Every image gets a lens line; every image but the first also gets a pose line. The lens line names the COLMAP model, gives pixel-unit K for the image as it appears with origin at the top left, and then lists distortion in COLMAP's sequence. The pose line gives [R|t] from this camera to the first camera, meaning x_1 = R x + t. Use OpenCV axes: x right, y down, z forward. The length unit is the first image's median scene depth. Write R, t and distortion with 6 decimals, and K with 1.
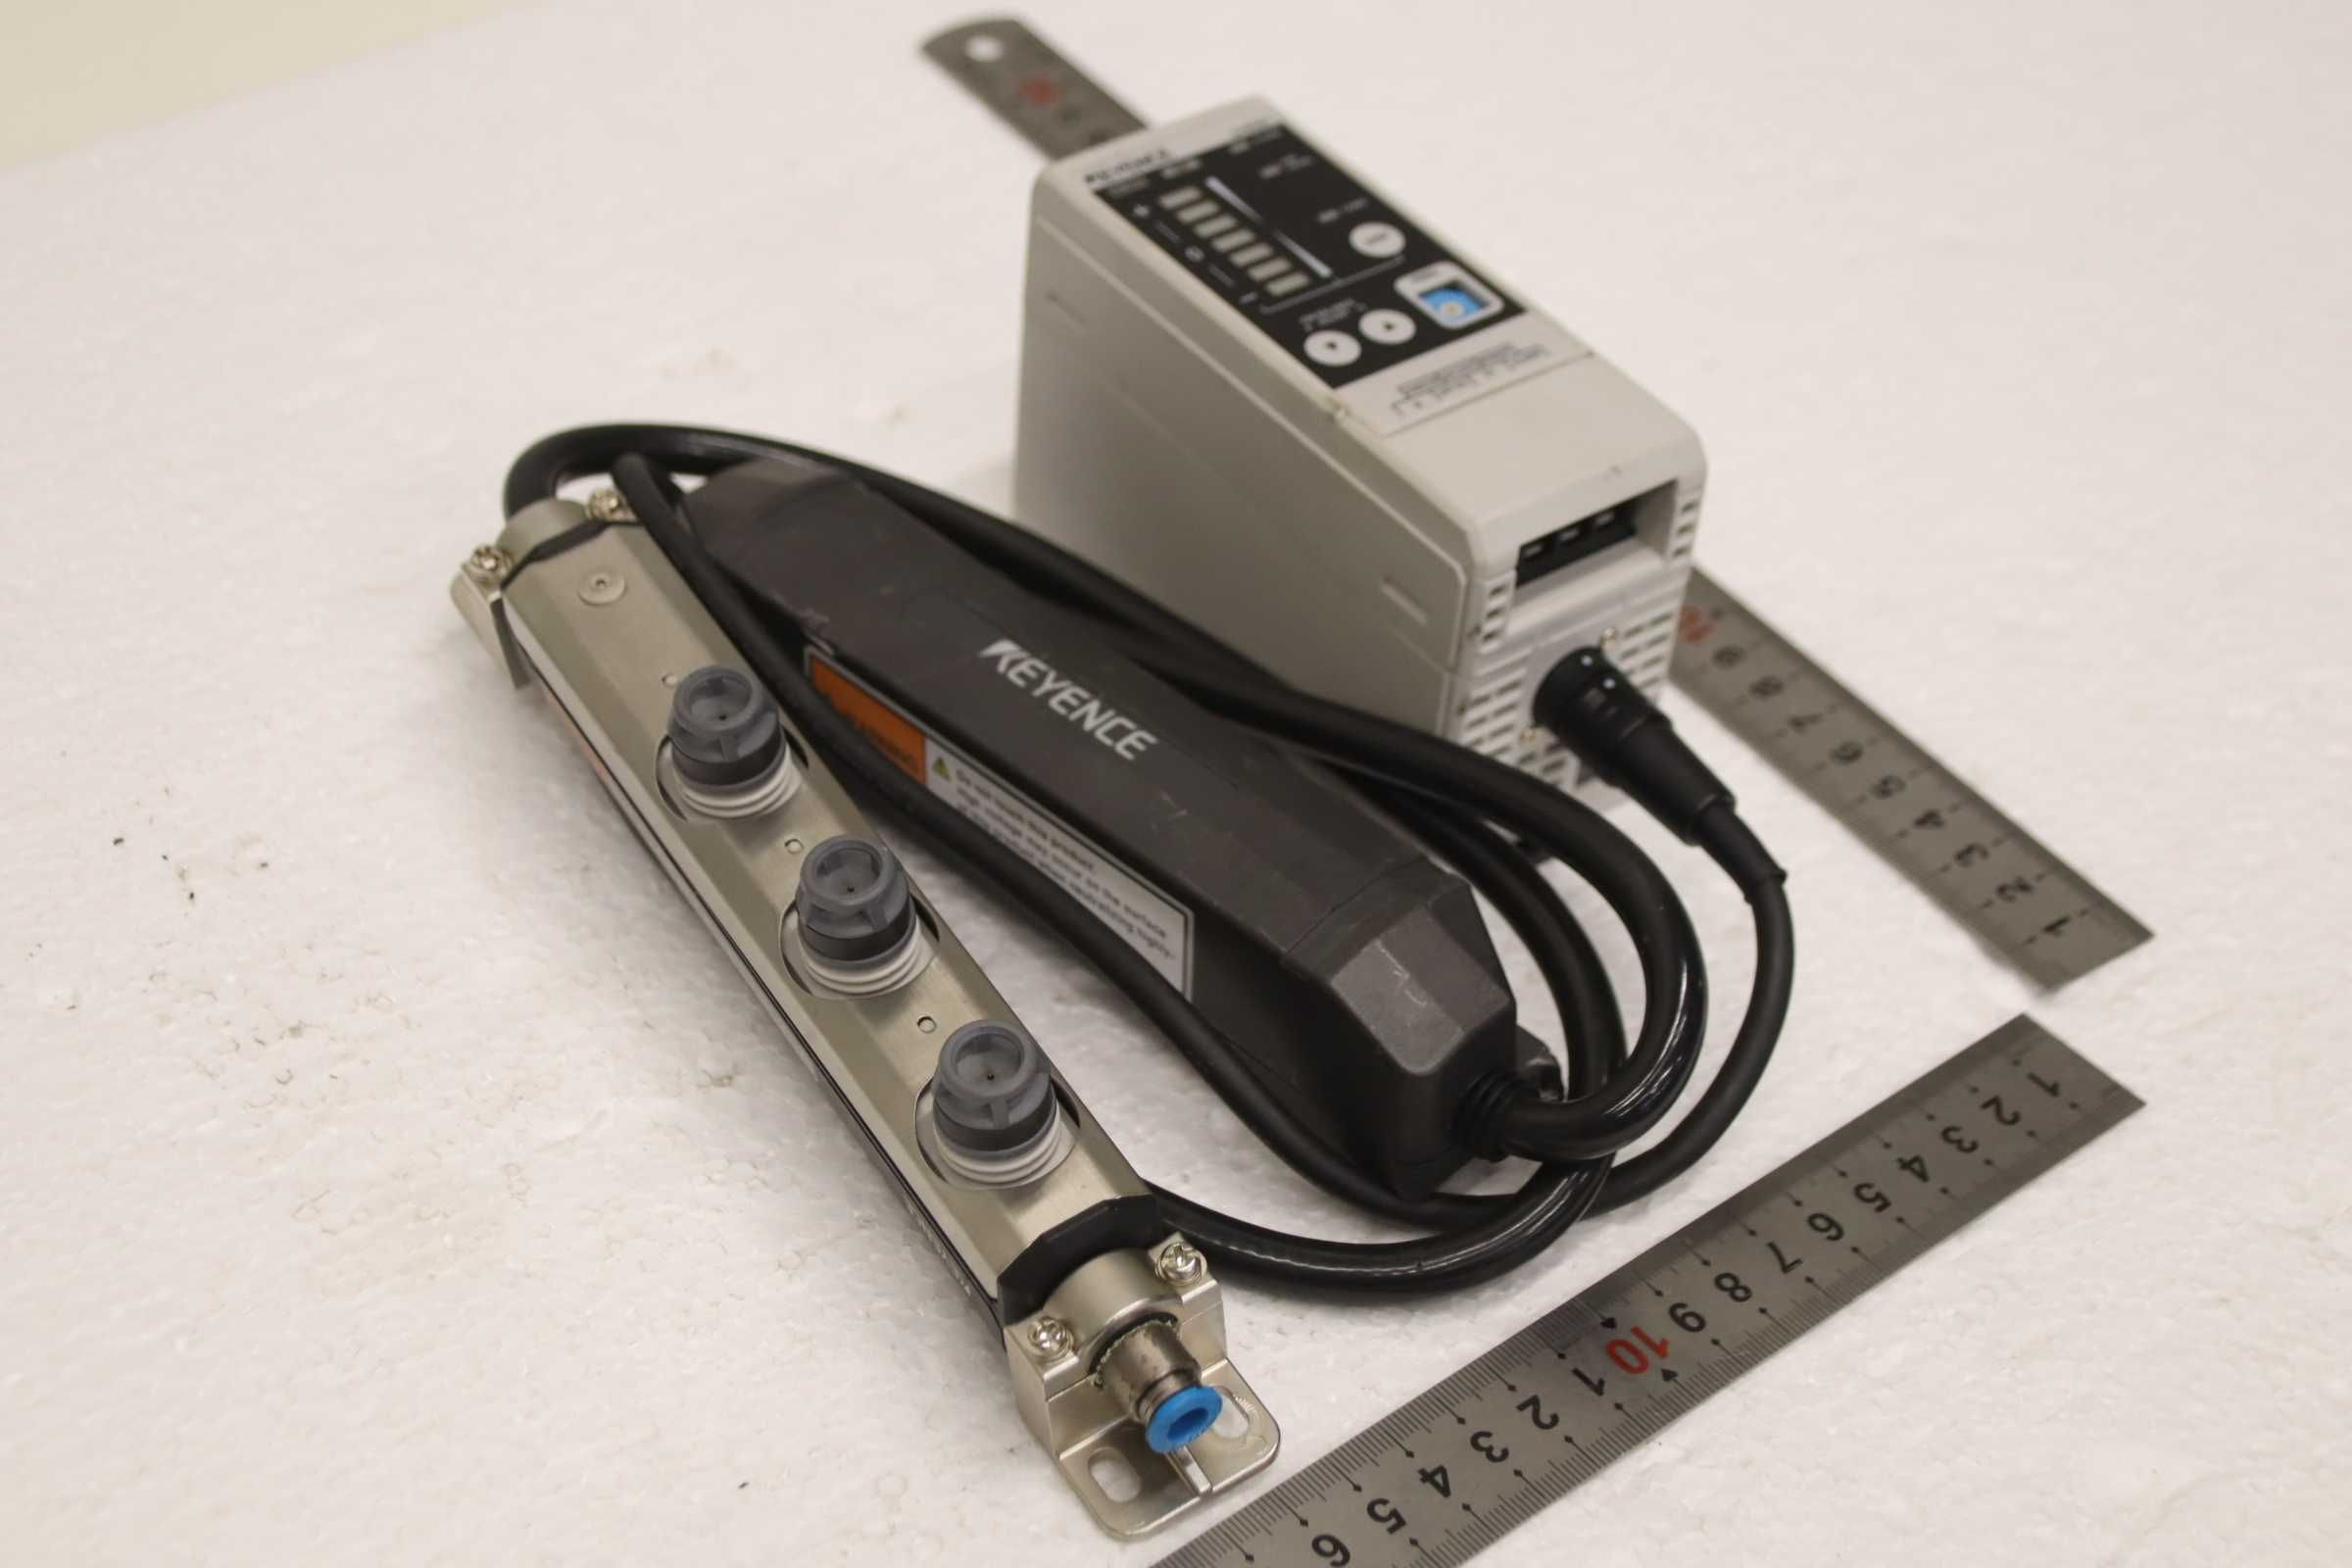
lens RADIAL K [[4078.2, 0, 1176.0], [0, 4078.2, 784.0], [0, 0, 1]] dist [0.017072, -0.010256]
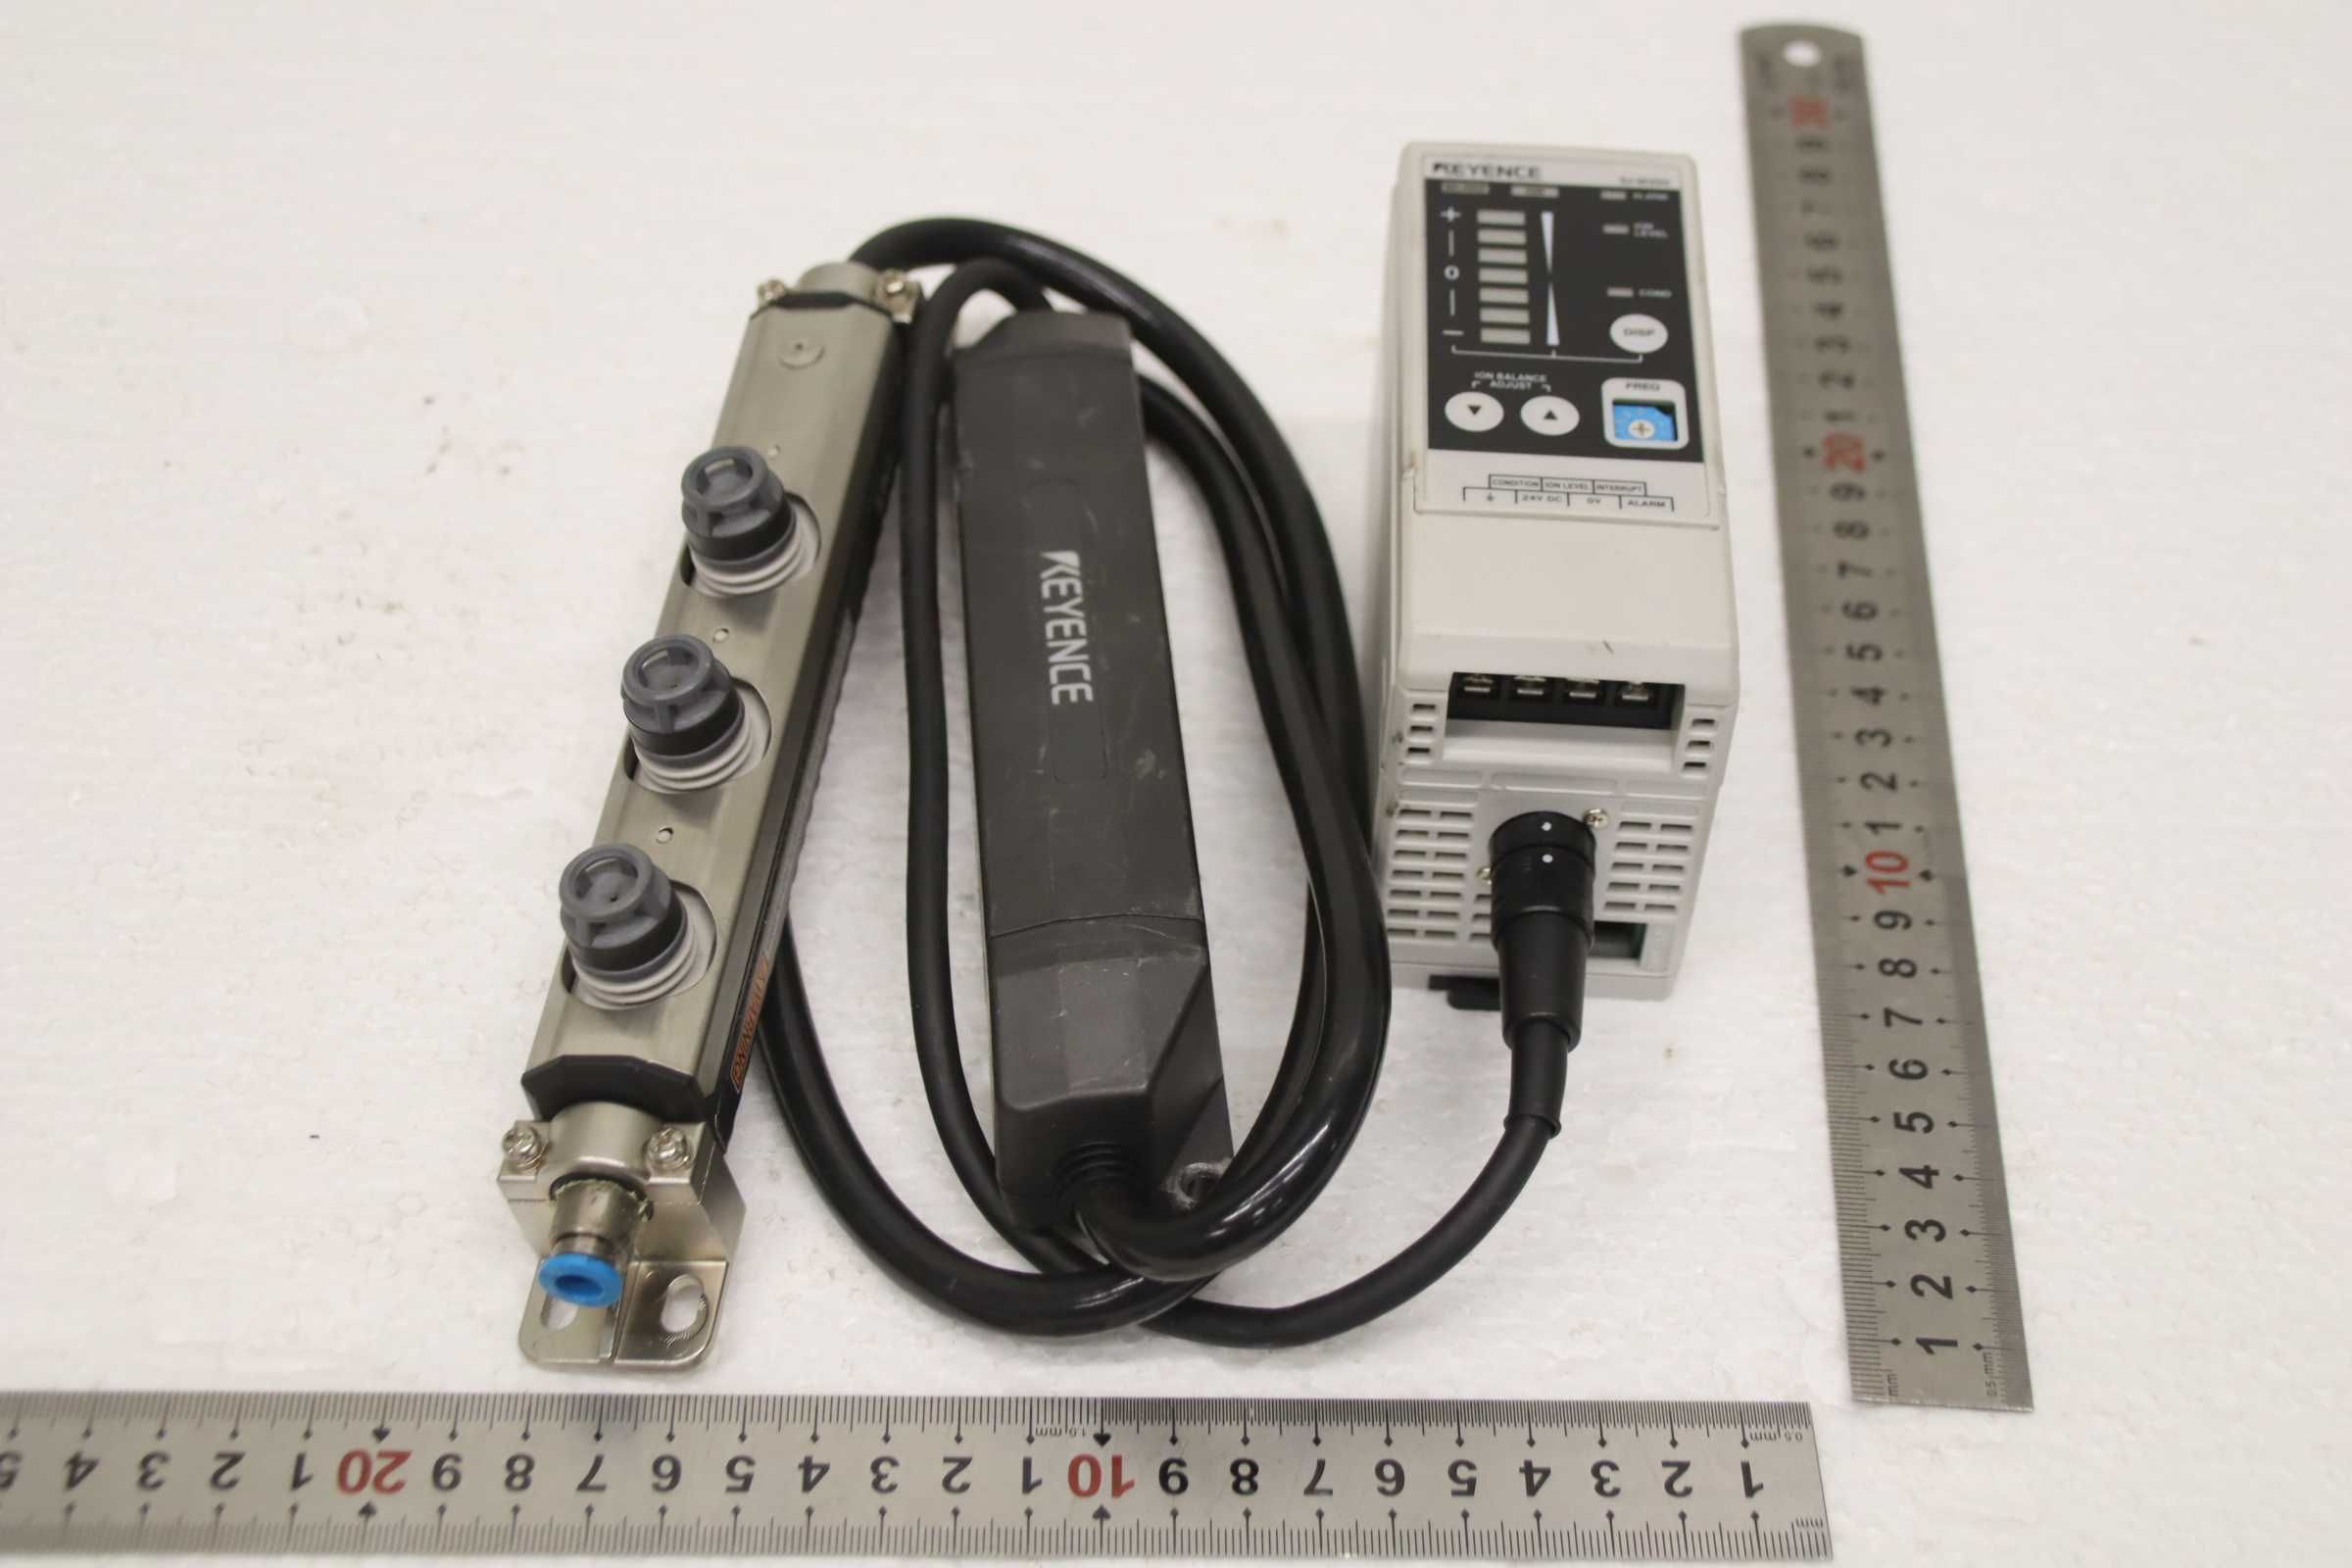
lens RADIAL K [[3678.9, 0, 1176.0], [0, 3678.9, 784.0], [0, 0, 1]] dist [-0.004607, 0.081433]
pose [[0.770355, 0.432061, -0.468909, 0.422879], [-0.403367, 0.899782, 0.166396, -0.143795], [0.493809, 0.060958, 0.867431, 0.236132]]
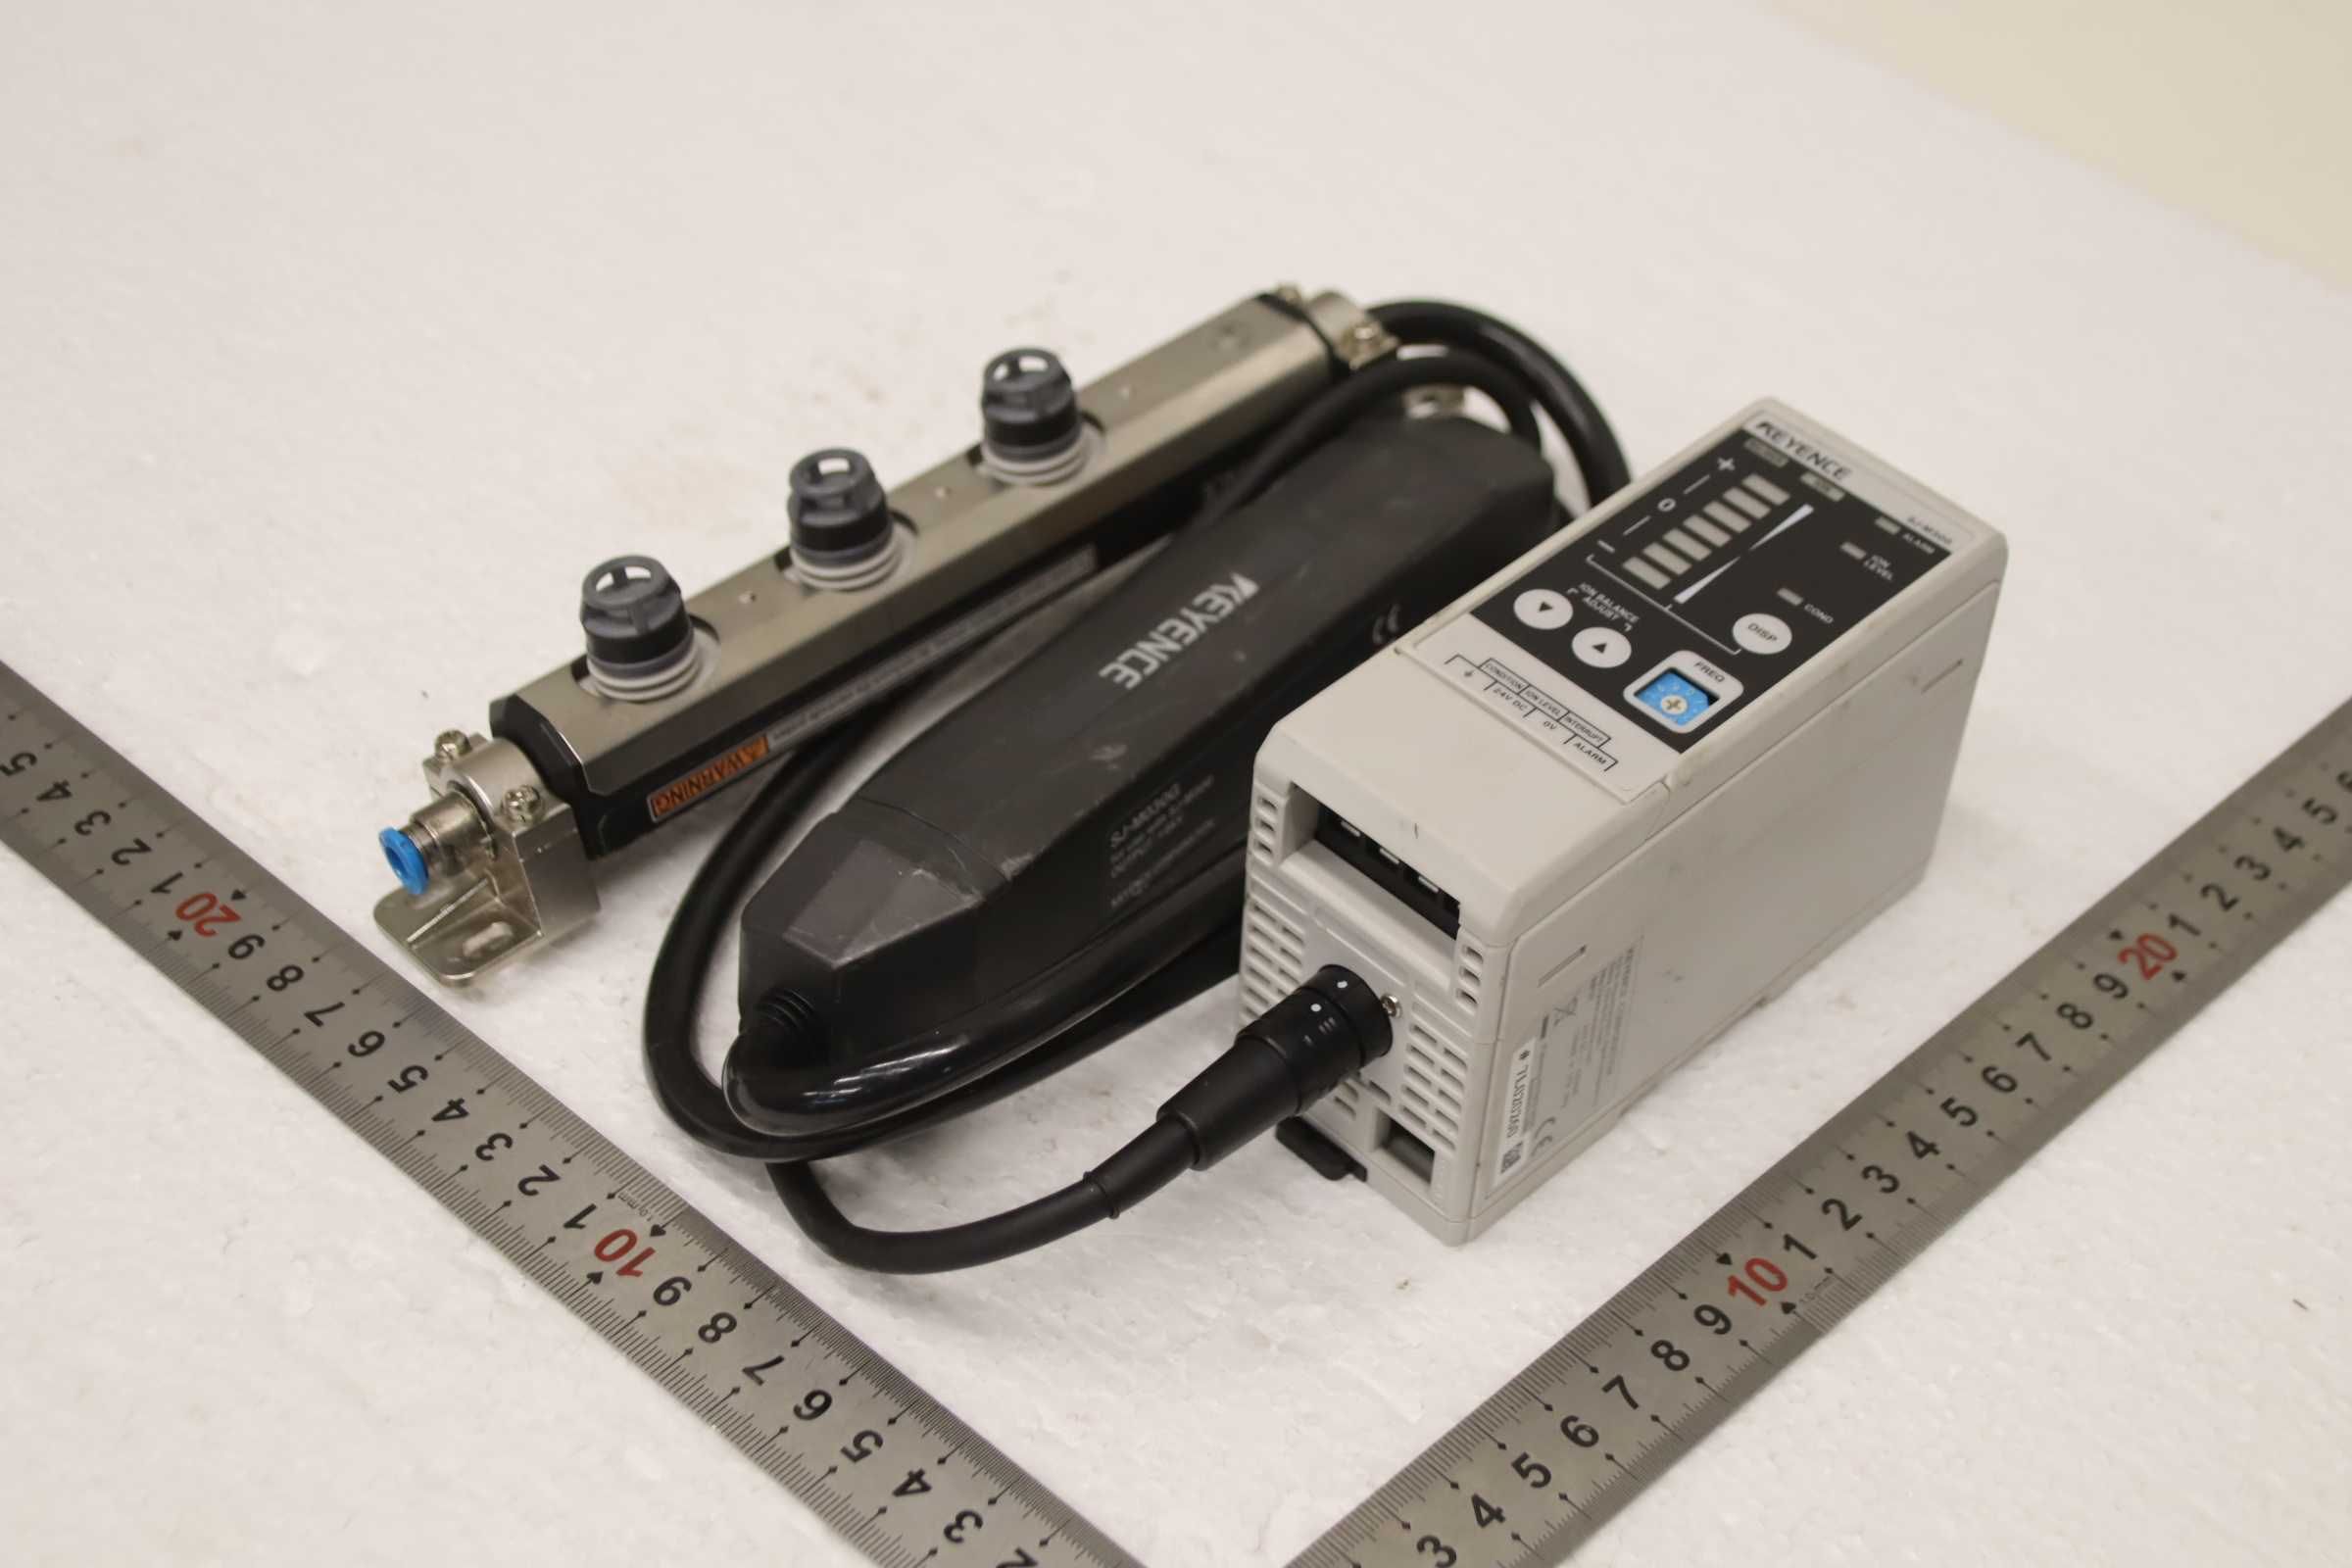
lens RADIAL K [[3792.3, 0, 1176.0], [0, 3792.3, 784.0], [0, 0, 1]] dist [0.026729, 0.058008]
pose [[0.135945, 0.640699, -0.755661, 0.712440], [-0.681623, 0.614010, 0.397972, -0.372498], [0.718964, 0.460974, 0.520187, 0.509197]]
